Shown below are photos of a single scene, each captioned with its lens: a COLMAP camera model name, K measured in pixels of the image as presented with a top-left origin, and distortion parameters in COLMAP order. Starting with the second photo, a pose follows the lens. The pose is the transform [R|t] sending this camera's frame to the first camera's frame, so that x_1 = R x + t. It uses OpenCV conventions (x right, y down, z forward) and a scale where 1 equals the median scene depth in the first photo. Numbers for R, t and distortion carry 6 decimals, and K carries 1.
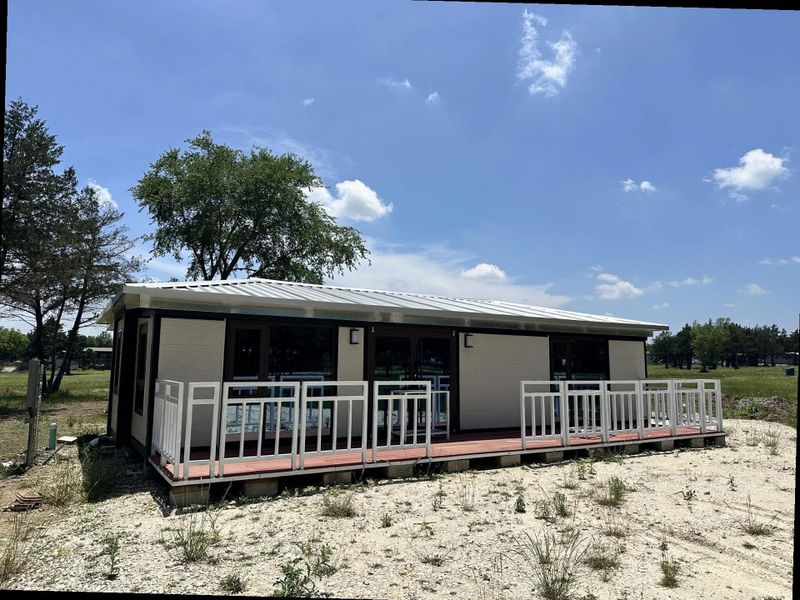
lens RADIAL K [[536.8, 0, 402.1], [0, 536.8, 297.1], [0, 0, 1]] dist [0.010015, -0.013555]
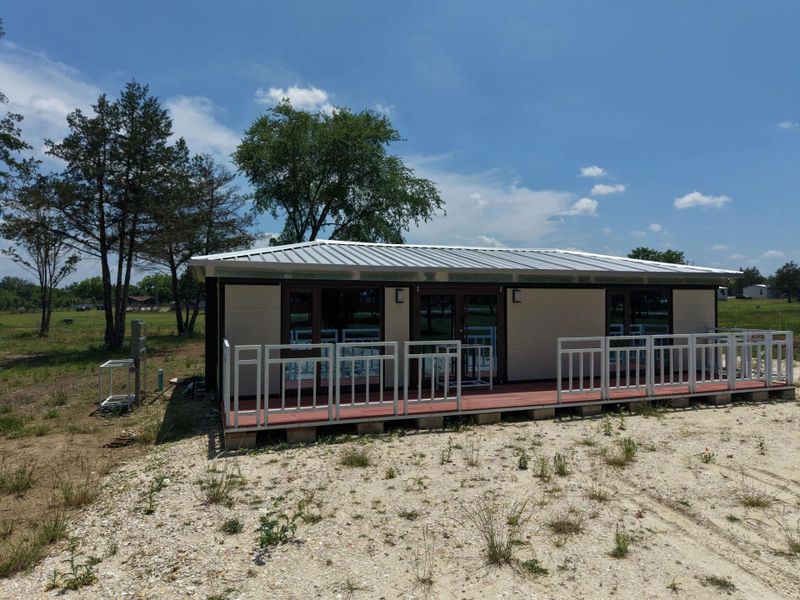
lens RADIAL K [[509.4, 0, 401.0], [0, 509.4, 301.5], [0, 0, 1]] dist [-0.001257, -0.000742]
pose [[0.982449, -0.010681, -0.186226, 0.108005], [0.032850, 0.992663, 0.116365, -0.035333], [0.183617, -0.120440, 0.975592, 0.003458]]
